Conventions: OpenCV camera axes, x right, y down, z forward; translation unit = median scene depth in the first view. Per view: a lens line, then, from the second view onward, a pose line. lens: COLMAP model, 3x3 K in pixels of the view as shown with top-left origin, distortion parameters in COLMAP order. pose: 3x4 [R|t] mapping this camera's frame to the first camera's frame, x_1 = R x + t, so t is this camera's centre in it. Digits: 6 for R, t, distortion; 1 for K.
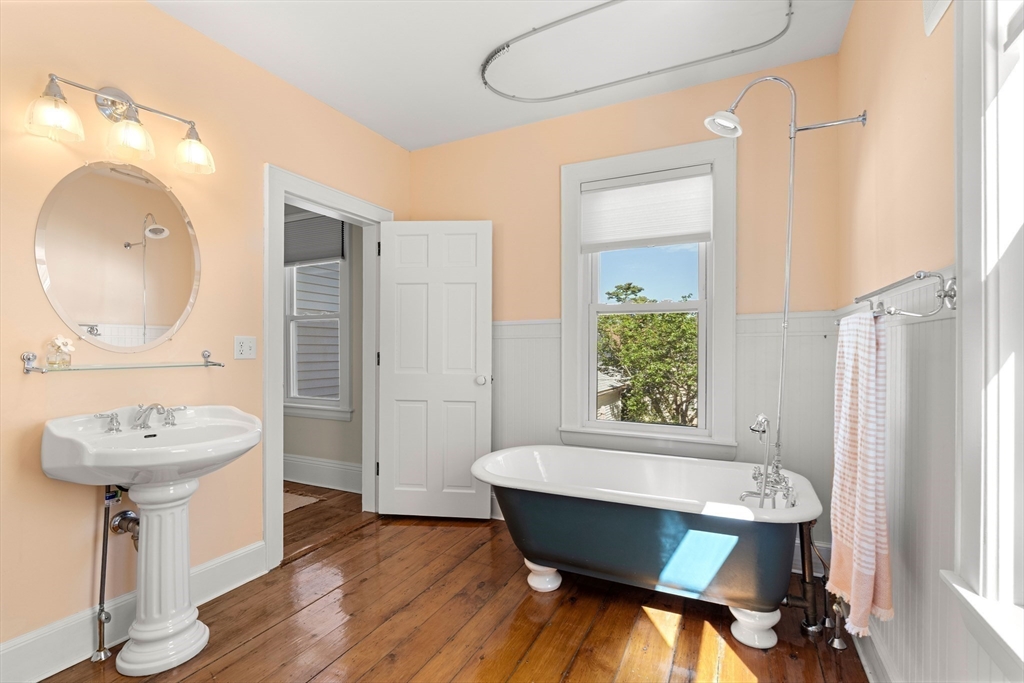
lens RADIAL K [[464.2, 0, 511.8], [0, 464.2, 346.6], [0, 0, 1]] dist [-0.004228, 0.000273]
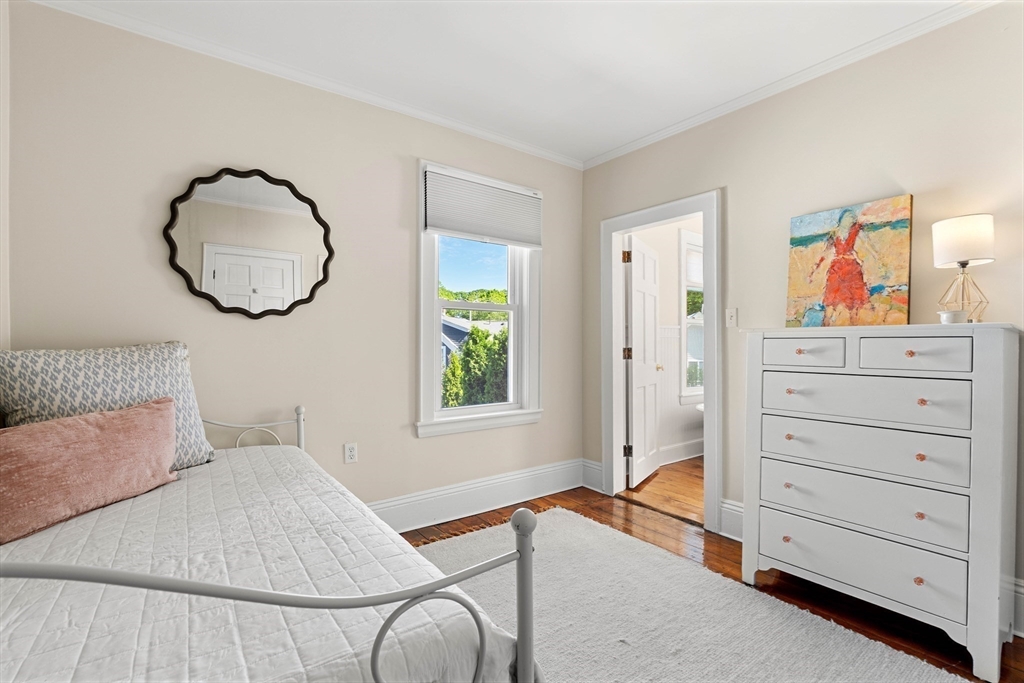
lens RADIAL K [[464.2, 0, 512.1], [0, 464.2, 344.4], [0, 0, 1]] dist [-0.004228, 0.000273]
pose [[0.446485, 0.003489, 0.894784, -1.269643], [-0.004200, 0.999990, -0.001804, 0.005869], [-0.894781, -0.002952, 0.446495, 0.659729]]
